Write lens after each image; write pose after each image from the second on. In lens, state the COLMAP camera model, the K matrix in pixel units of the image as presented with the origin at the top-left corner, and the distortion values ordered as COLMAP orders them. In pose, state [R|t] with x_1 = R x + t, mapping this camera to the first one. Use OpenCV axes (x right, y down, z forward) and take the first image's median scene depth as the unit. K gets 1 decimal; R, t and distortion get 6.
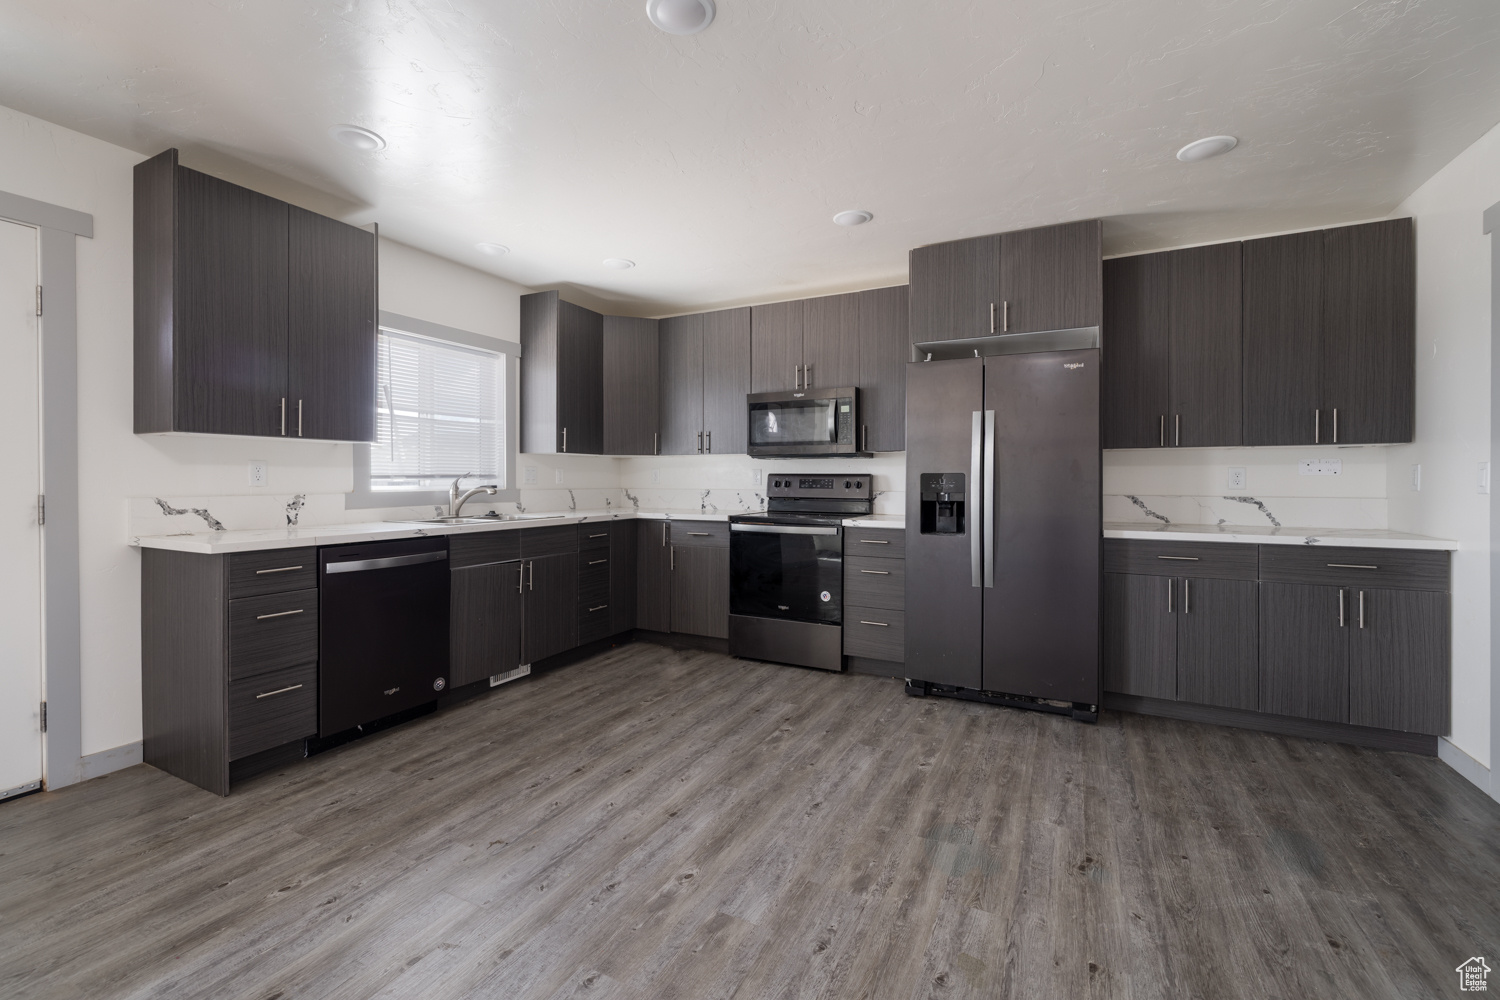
lens RADIAL K [[642.7, 0, 750.8], [0, 642.7, 478.5], [0, 0, 1]] dist [0.000773, -0.000494]
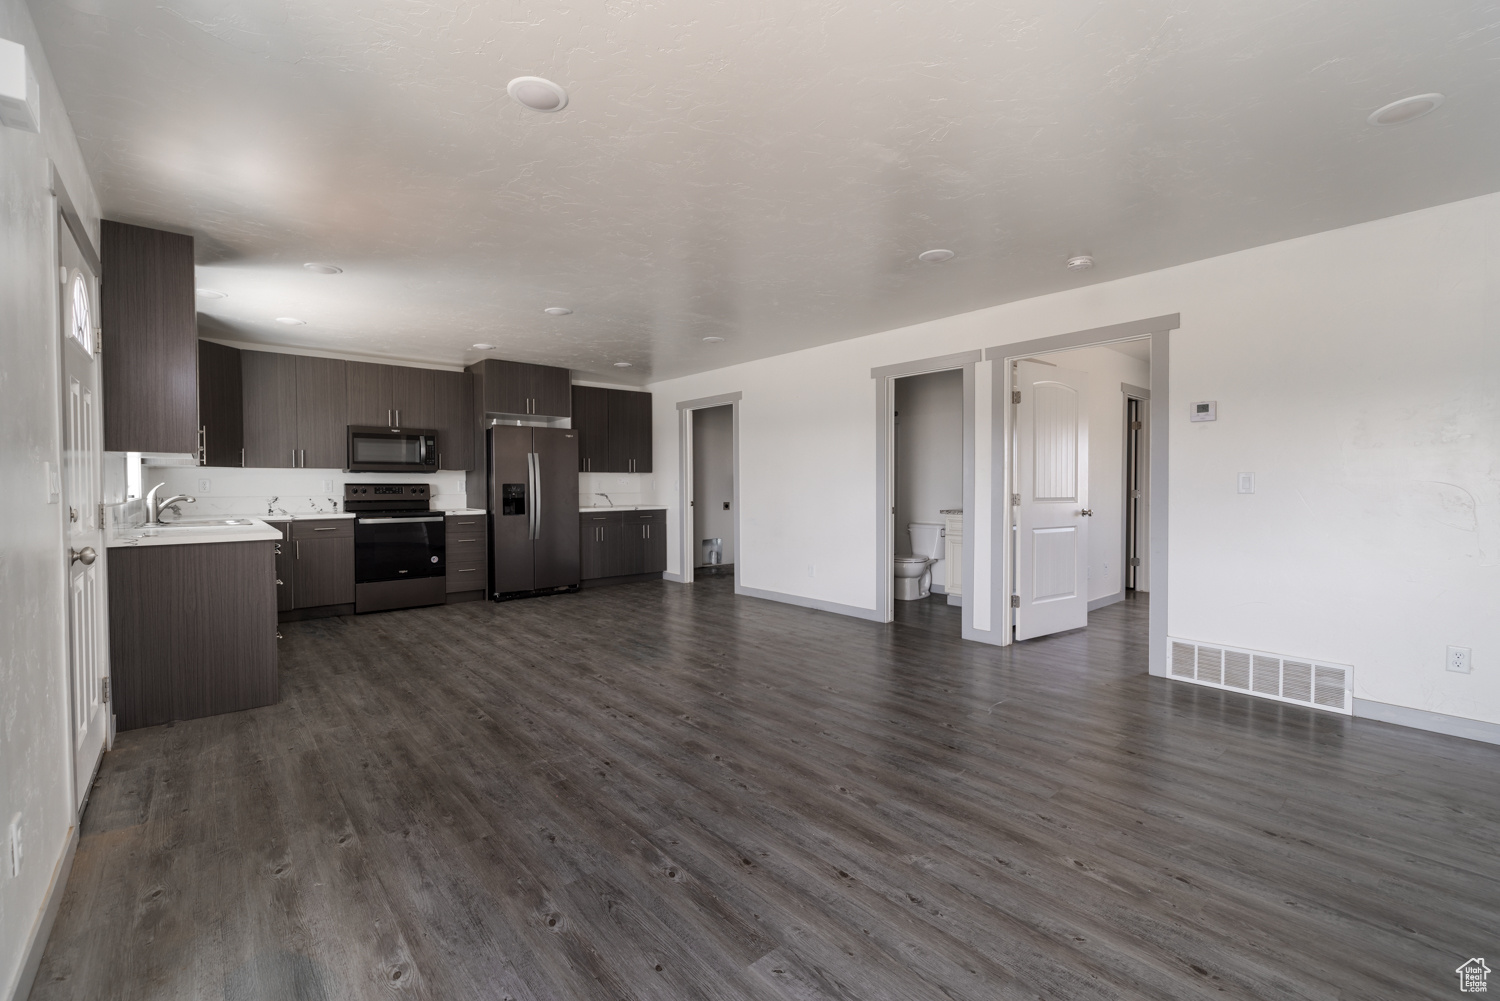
lens RADIAL K [[642.7, 0, 751.7], [0, 642.7, 495.6], [0, 0, 1]] dist [0.000773, -0.000494]
pose [[0.374910, -0.020232, 0.926840, -1.256553], [0.002759, 0.999782, 0.020708, -0.010921], [-0.927057, -0.005207, 0.374884, -0.408170]]
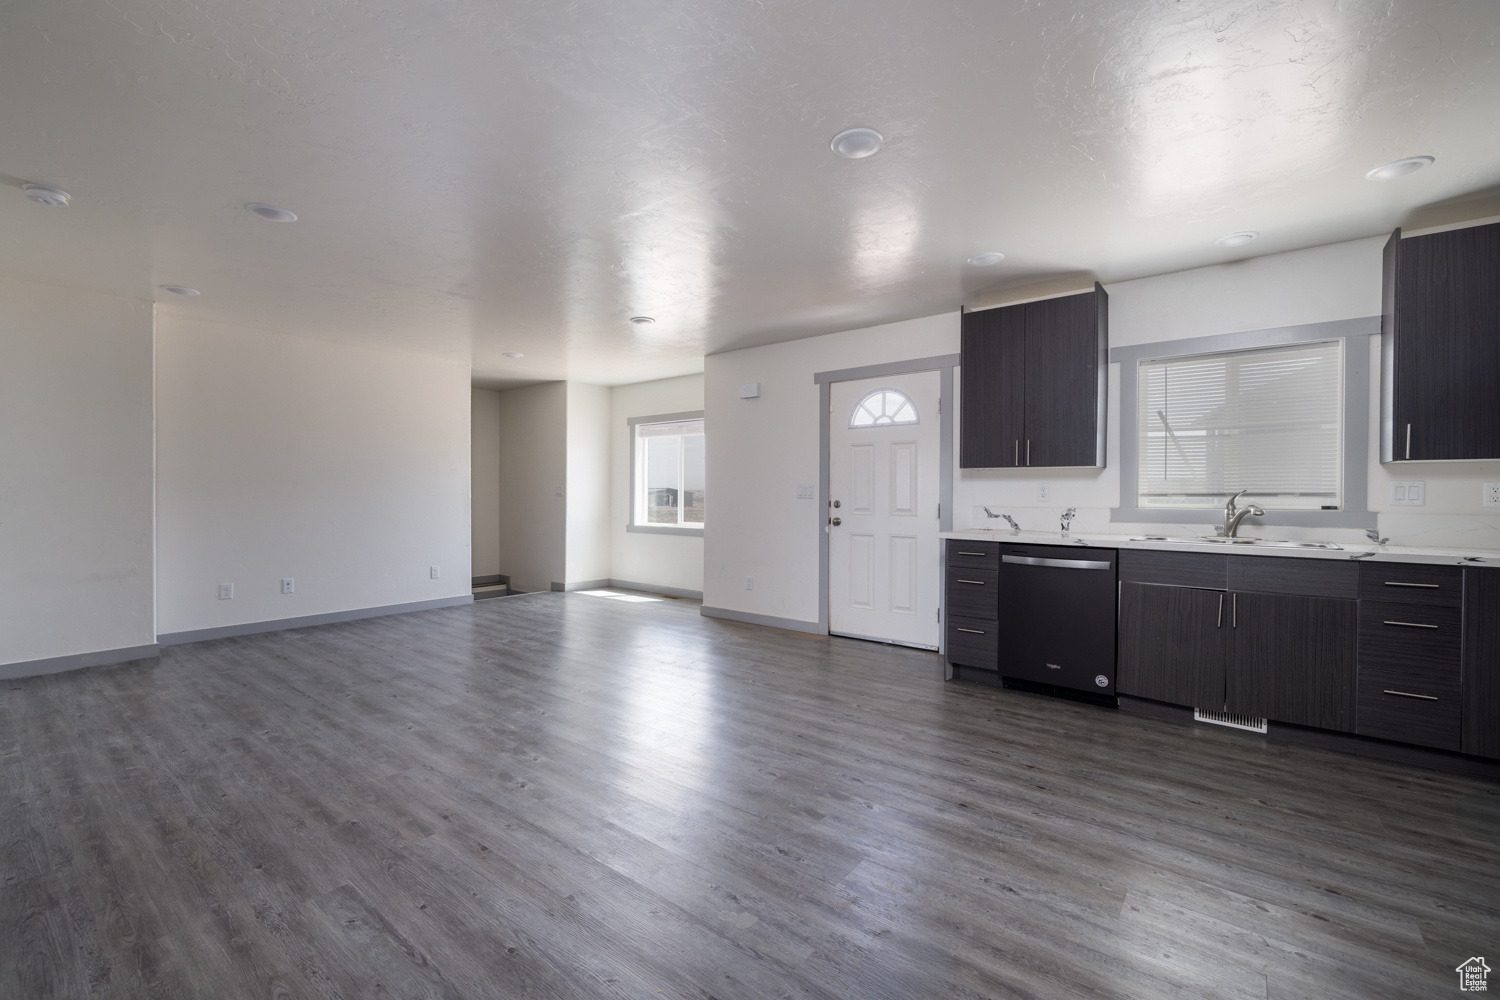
lens RADIAL K [[642.7, 0, 738.4], [0, 642.7, 496.2], [0, 0, 1]] dist [0.000773, -0.000494]
pose [[-0.214555, 0.001092, -0.976711, 0.689859], [-0.005757, 0.999981, 0.002382, 0.000860], [0.976695, 0.006134, -0.214544, 0.582595]]
